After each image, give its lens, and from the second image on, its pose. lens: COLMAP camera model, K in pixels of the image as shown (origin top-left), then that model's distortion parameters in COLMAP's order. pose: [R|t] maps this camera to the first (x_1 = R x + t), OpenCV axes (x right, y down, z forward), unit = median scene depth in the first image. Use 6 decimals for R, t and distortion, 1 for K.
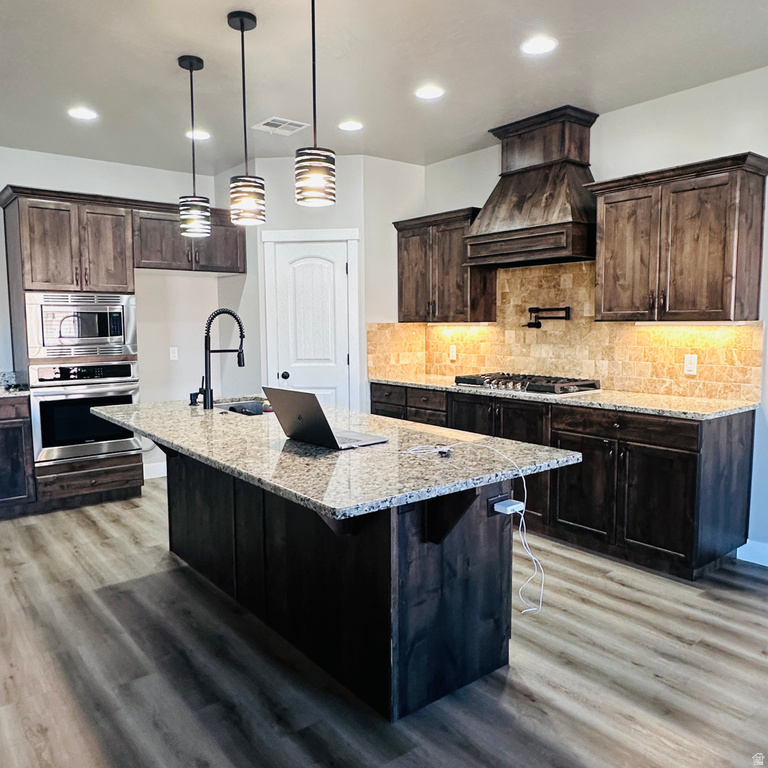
lens RADIAL K [[641.9, 0, 380.4], [0, 641.9, 385.9], [0, 0, 1]] dist [-0.005554, 0.005876]
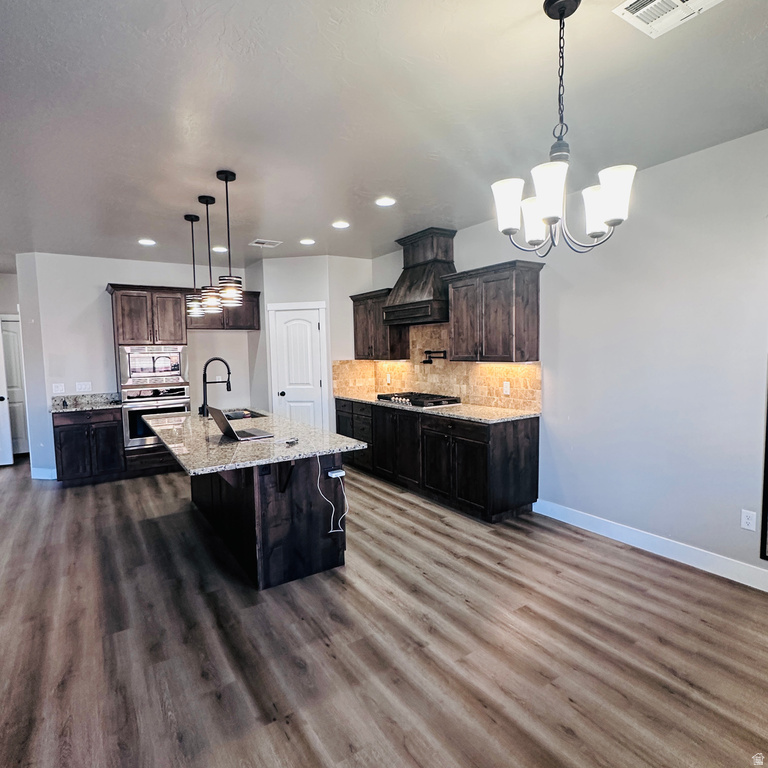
lens RADIAL K [[462.5, 0, 382.8], [0, 462.5, 385.4], [0, 0, 1]] dist [-0.005686, 0.003389]
pose [[0.995981, -0.005925, -0.089372, 0.266354], [0.004102, 0.999780, -0.020567, -0.016805], [0.089475, 0.020118, 0.995786, -0.156943]]
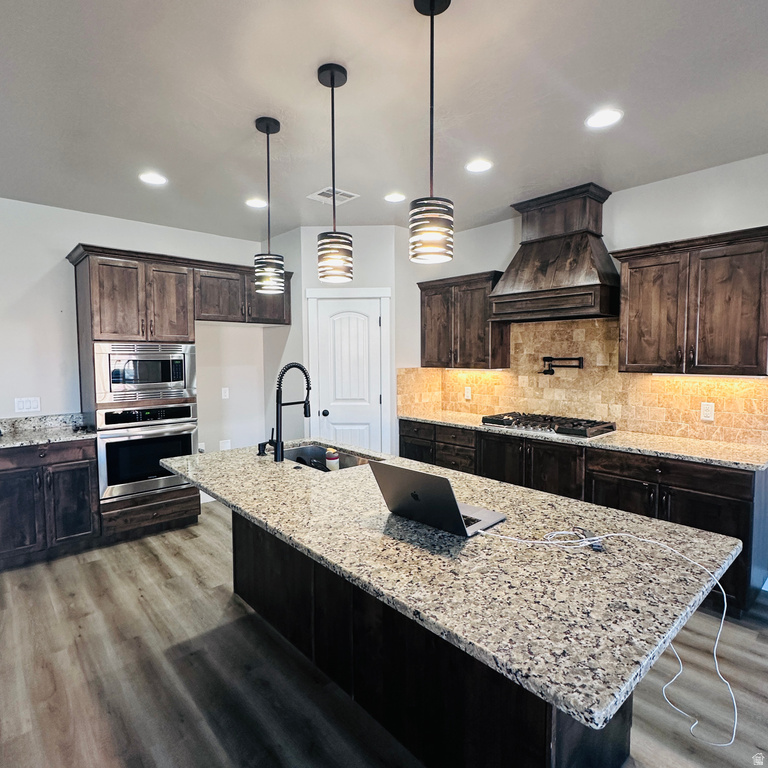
lens RADIAL K [[462.5, 0, 384.1], [0, 462.5, 384.3], [0, 0, 1]] dist [-0.005686, 0.003389]
pose [[0.998058, -0.001091, 0.062280, -0.125459], [0.003300, 0.999369, -0.035369, -0.051053], [-0.062202, 0.035506, 0.997432, 0.214327]]
